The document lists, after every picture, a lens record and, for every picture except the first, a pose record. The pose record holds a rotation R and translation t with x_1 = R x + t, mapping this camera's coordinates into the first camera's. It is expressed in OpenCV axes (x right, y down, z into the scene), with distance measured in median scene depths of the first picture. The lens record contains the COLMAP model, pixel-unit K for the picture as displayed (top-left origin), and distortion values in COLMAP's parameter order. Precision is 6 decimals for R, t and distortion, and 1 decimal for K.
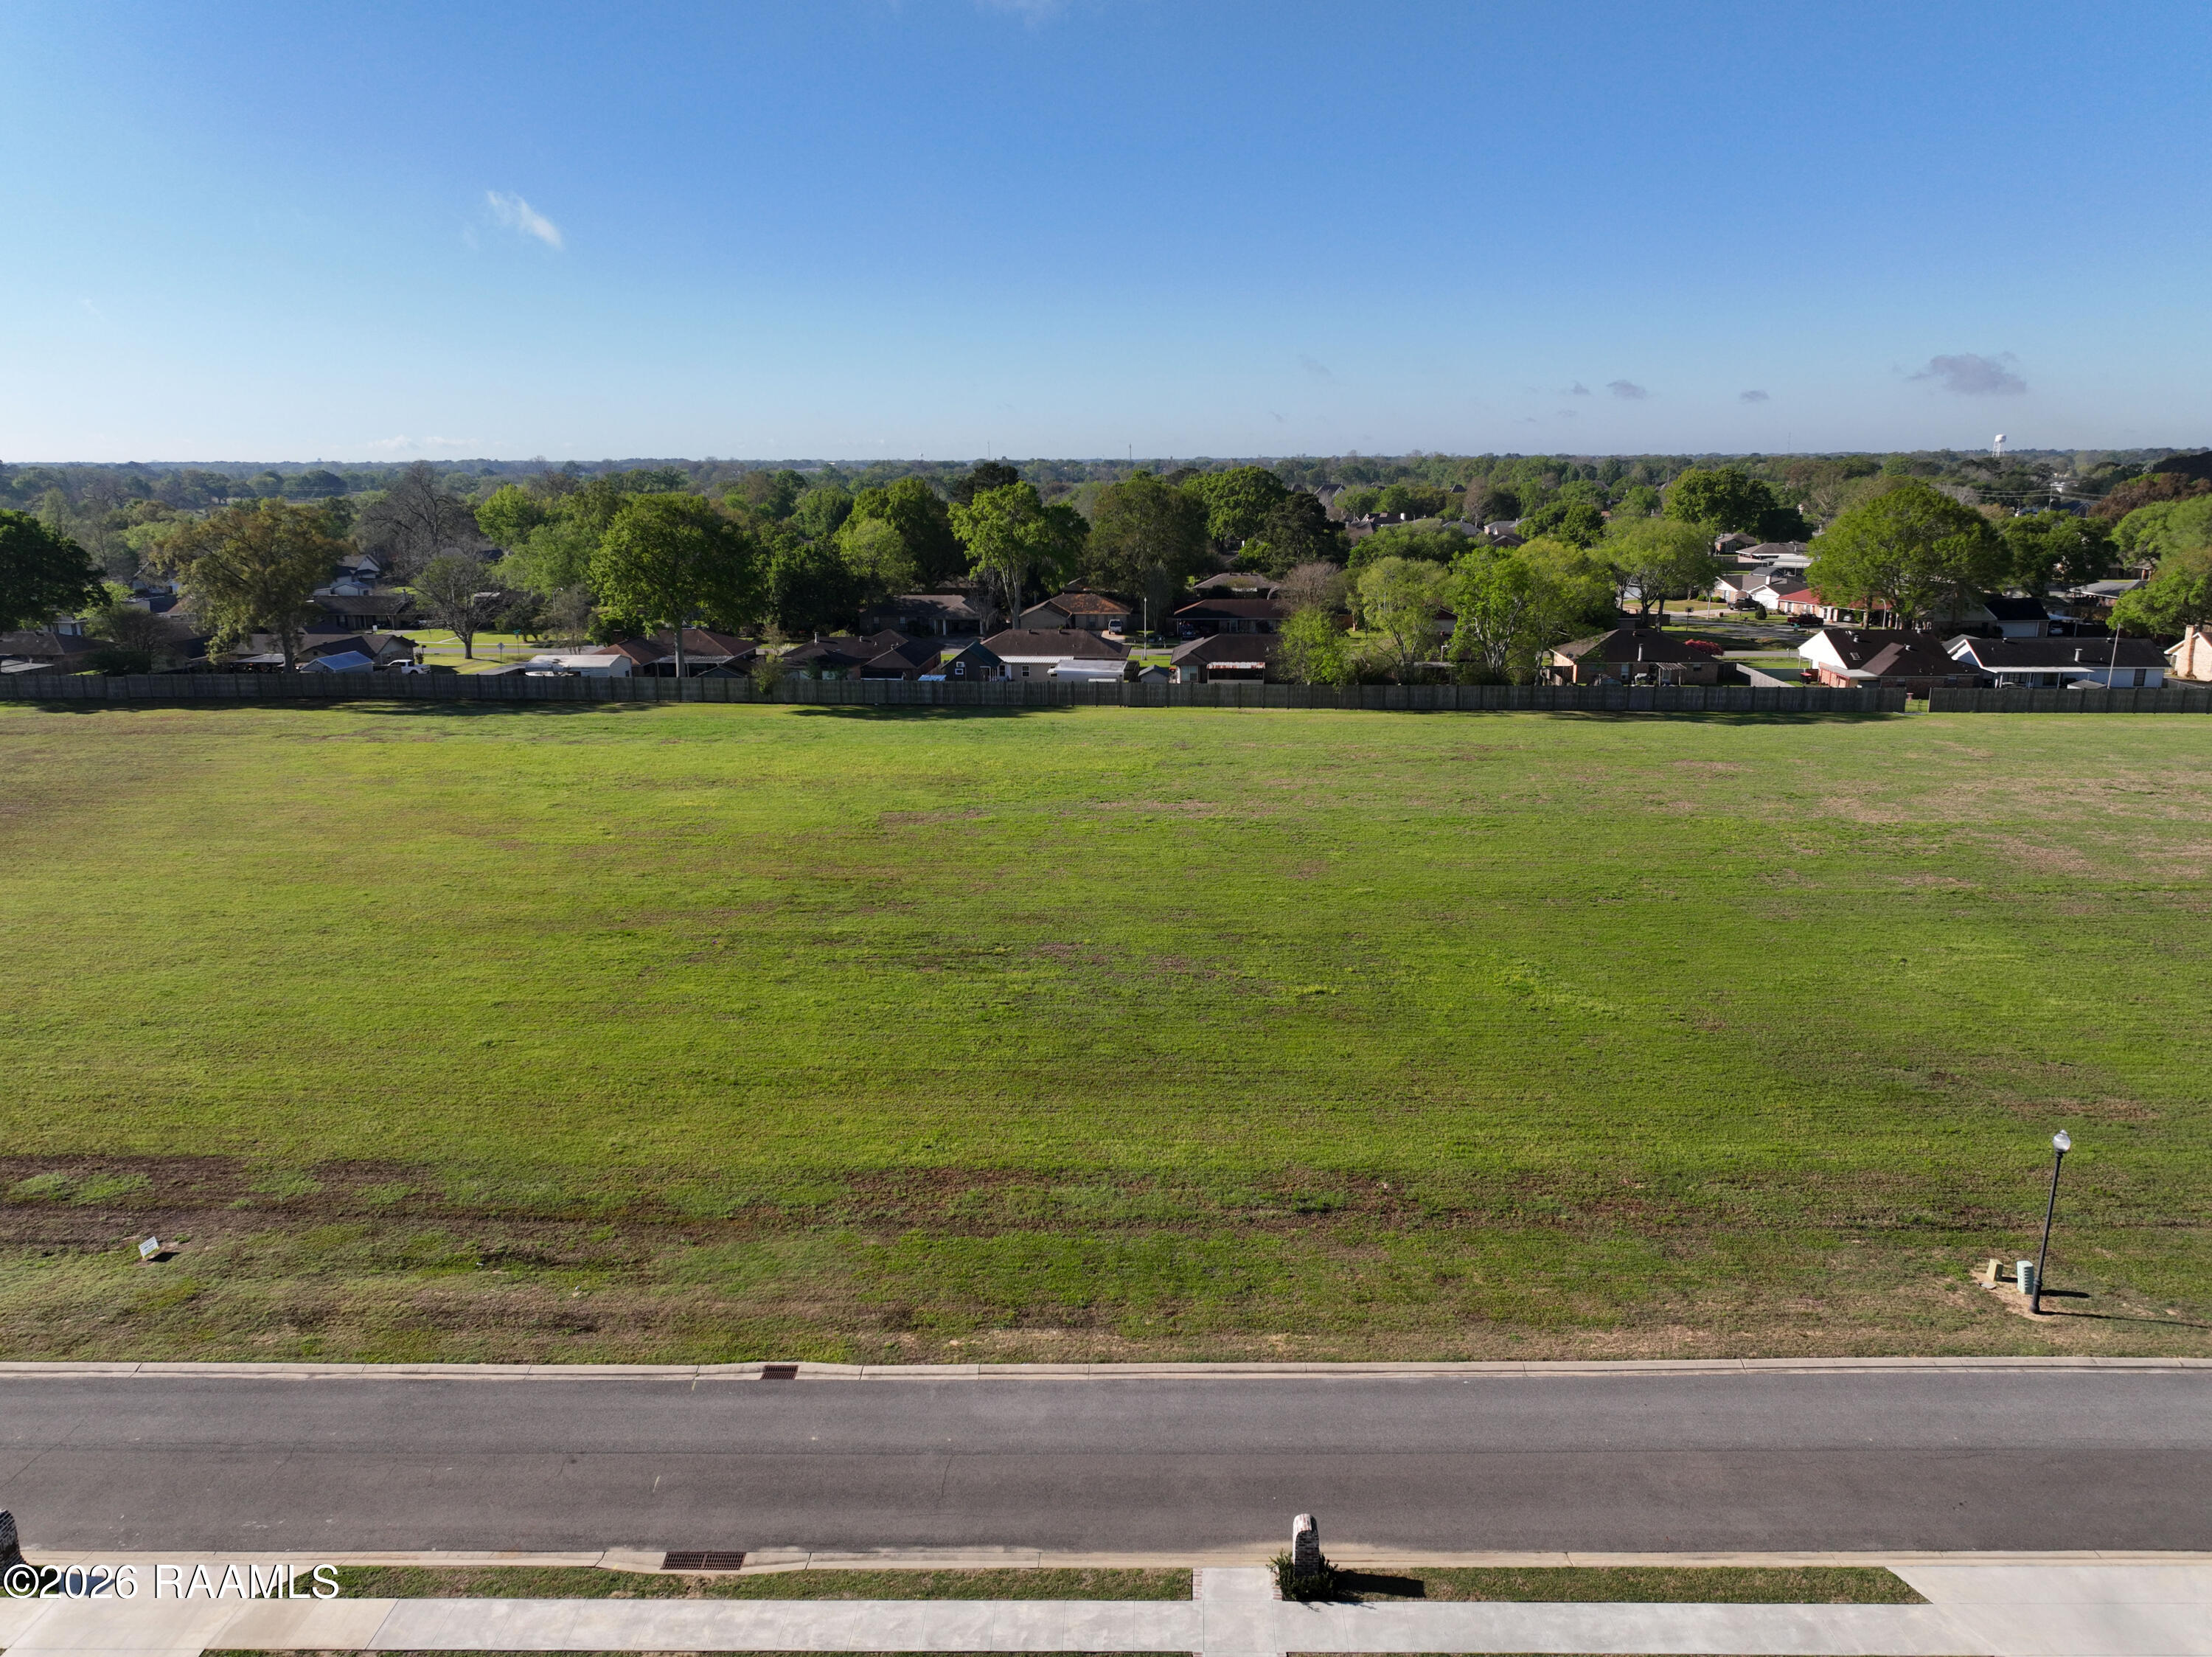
lens RADIAL K [[1524.3, 0, 1106.0], [0, 1524.3, 828.5], [0, 0, 1]] dist [-0.000592, 0.016296]
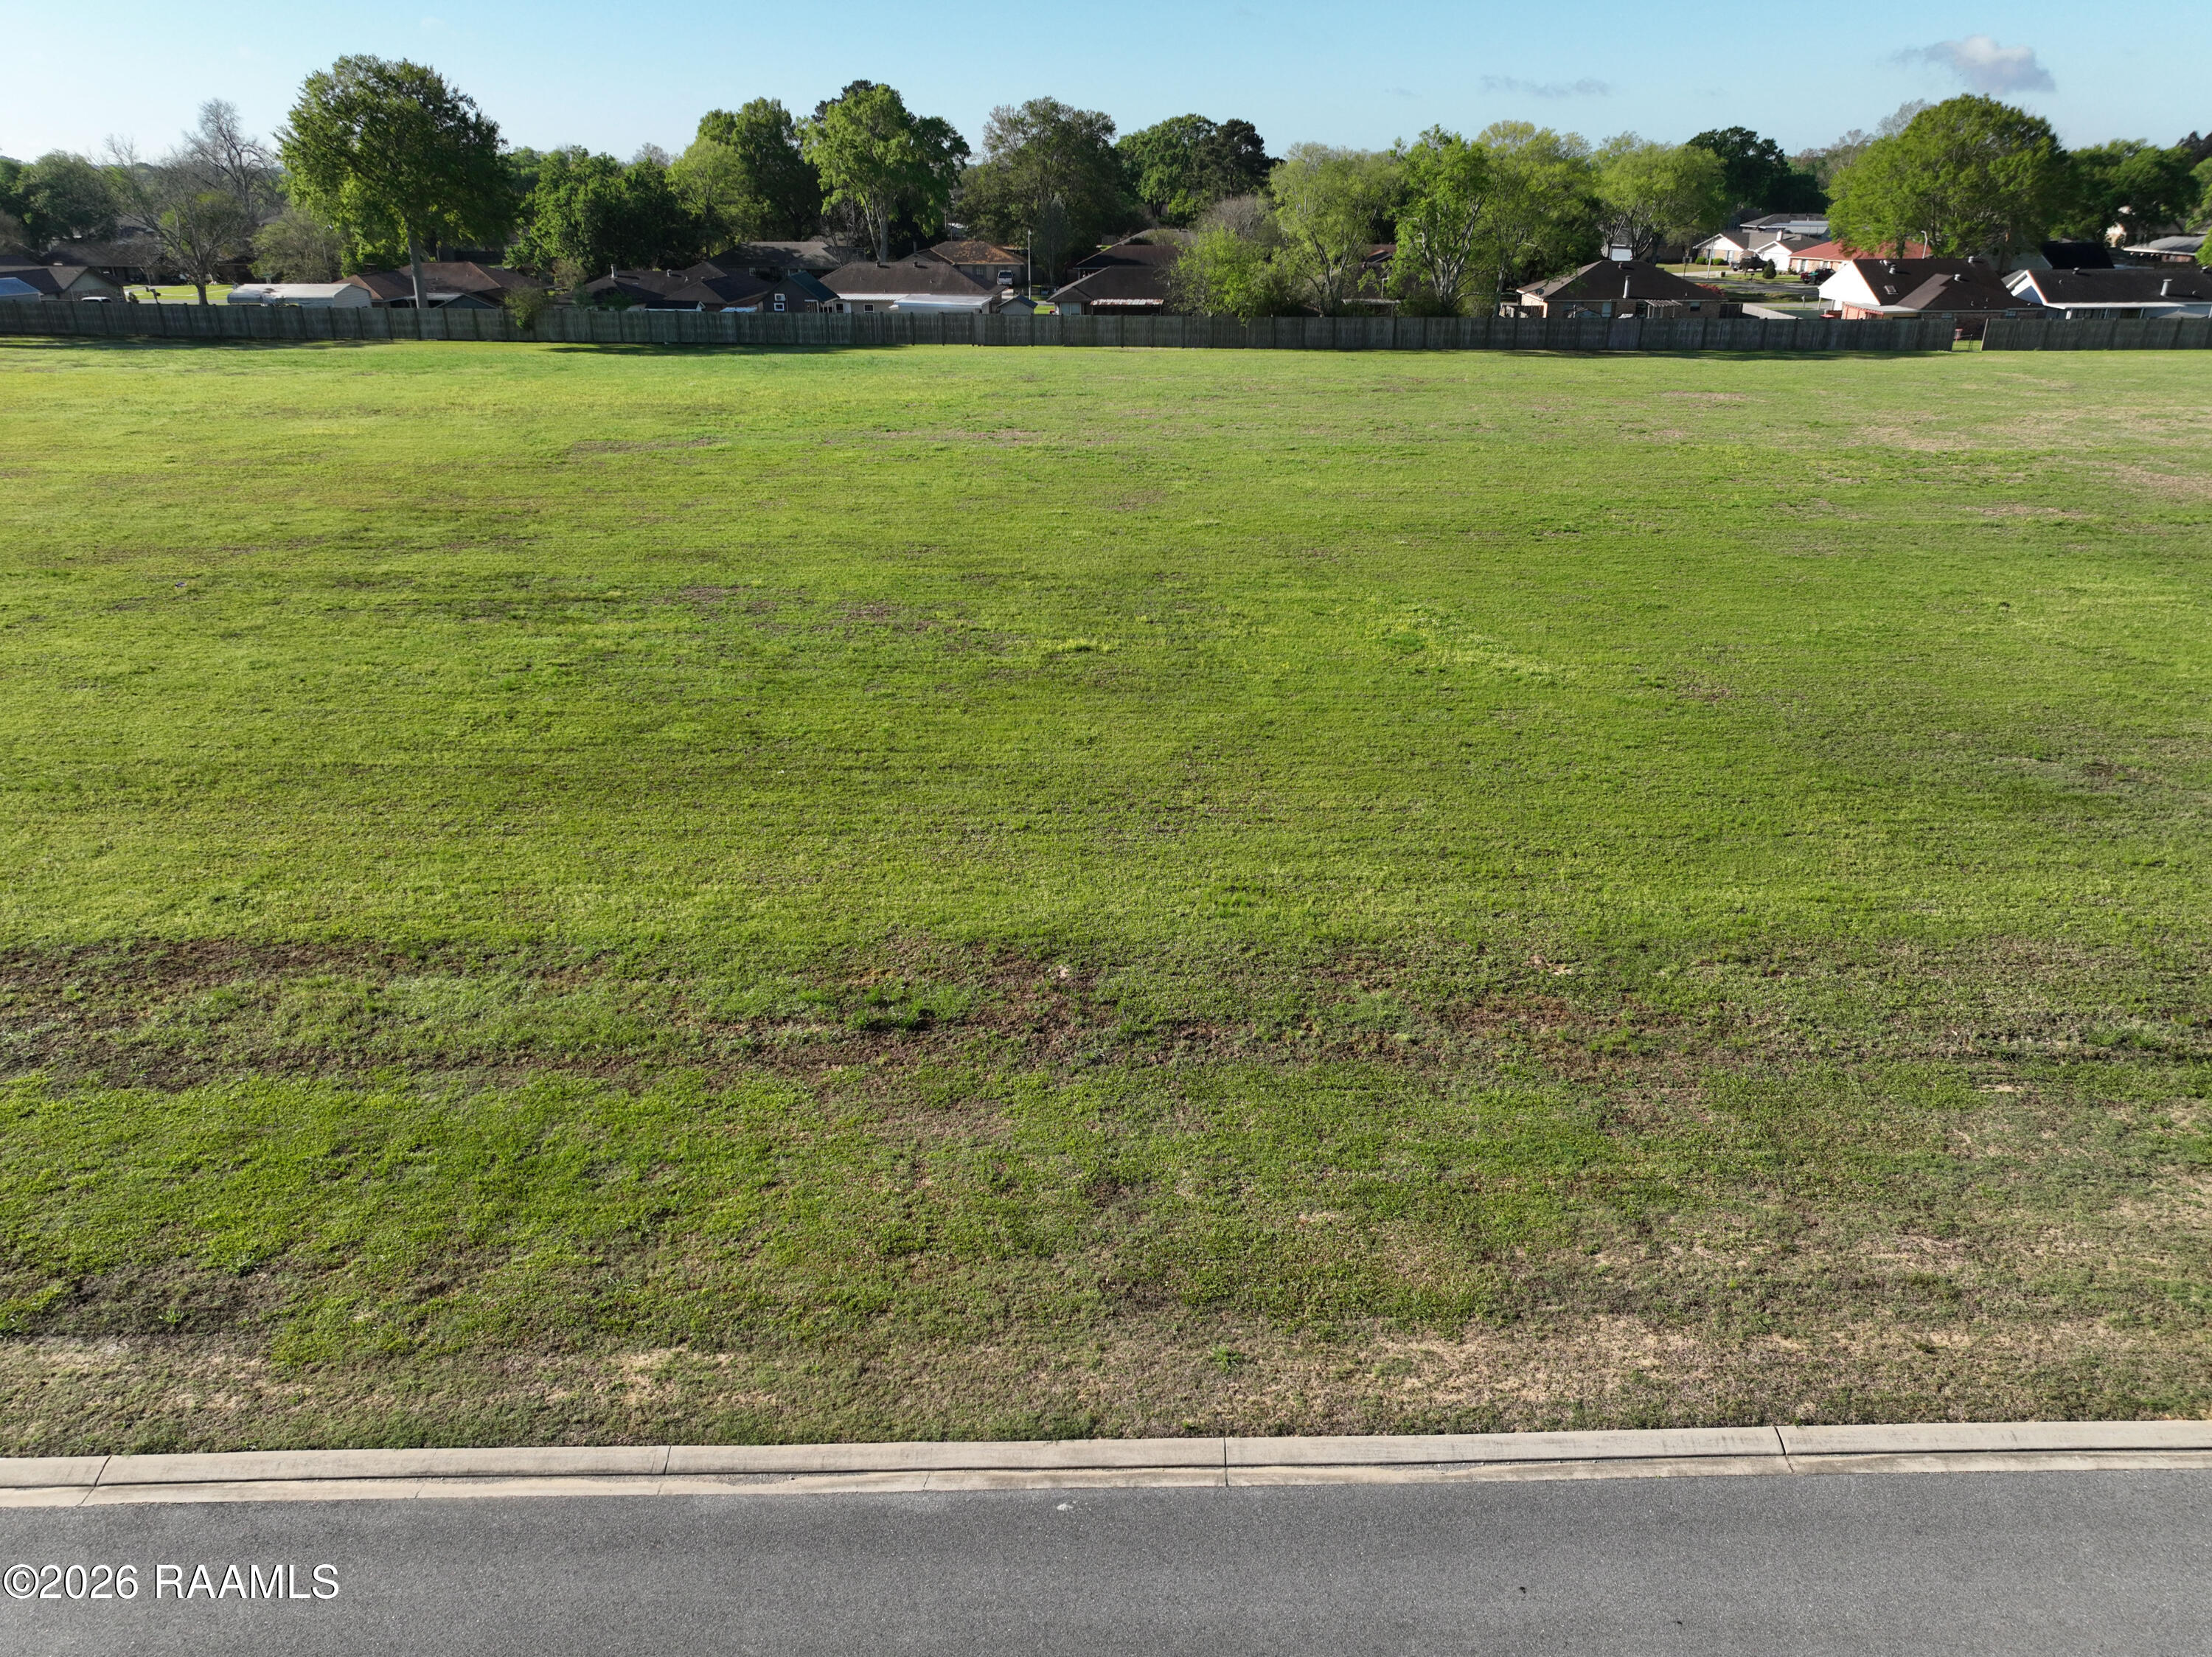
lens RADIAL K [[1524.3, 0, 1106.0], [0, 1524.3, 828.5], [0, 0, 1]] dist [-0.000592, 0.016296]
pose [[0.999830, -0.002925, 0.018230, 0.138346], [-0.000172, 0.985854, 0.167605, 0.075591], [-0.018462, -0.167579, 0.985686, 0.375057]]
